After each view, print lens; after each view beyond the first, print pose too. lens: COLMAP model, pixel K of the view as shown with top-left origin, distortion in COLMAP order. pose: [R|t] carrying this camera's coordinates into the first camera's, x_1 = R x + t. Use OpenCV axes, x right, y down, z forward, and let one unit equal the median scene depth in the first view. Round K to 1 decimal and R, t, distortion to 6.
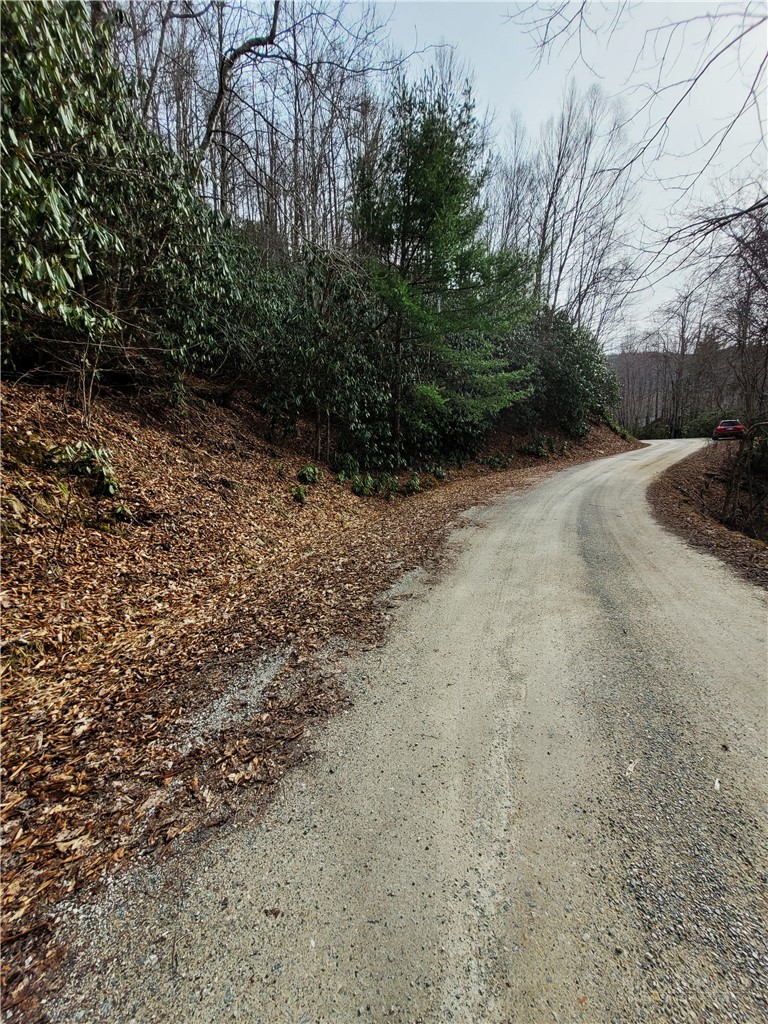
lens RADIAL K [[407.0, 0, 387.2], [0, 407.0, 514.9], [0, 0, 1]] dist [-0.003108, -0.000538]
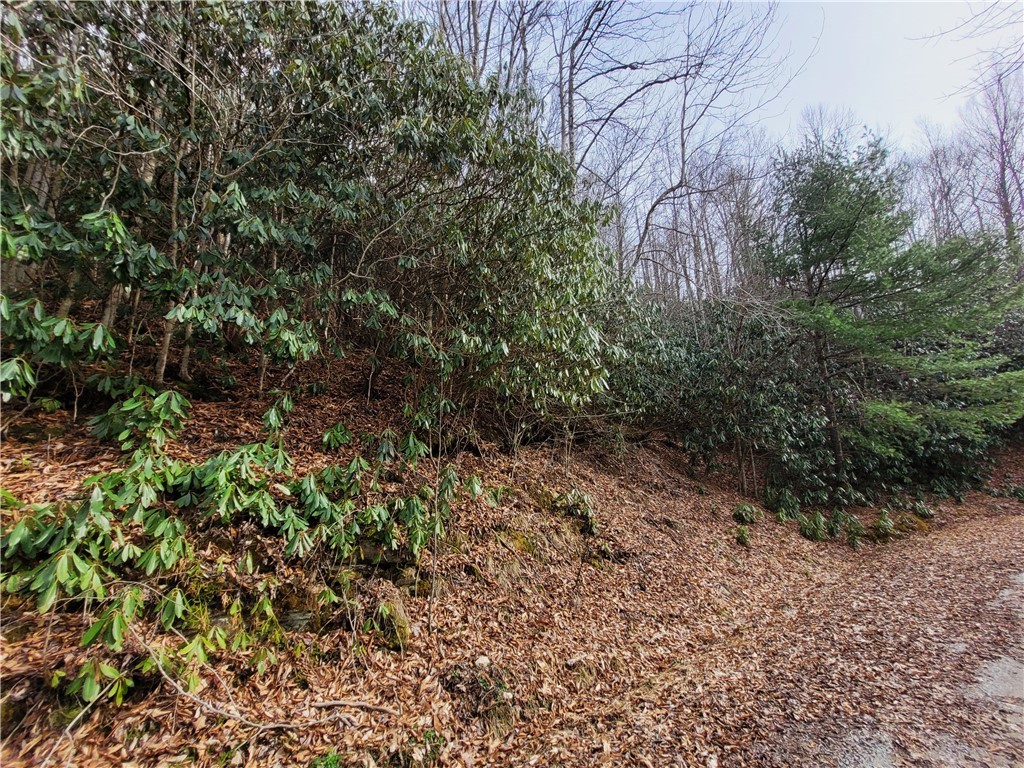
lens RADIAL K [[407.0, 0, 509.7], [0, 407.0, 385.6], [0, 0, 1]] dist [-0.003108, -0.000538]
pose [[0.816666, -0.158960, -0.554787, -0.089644], [-0.062934, 0.931055, -0.359411, -0.005711], [0.573669, 0.328434, 0.750357, -0.121435]]
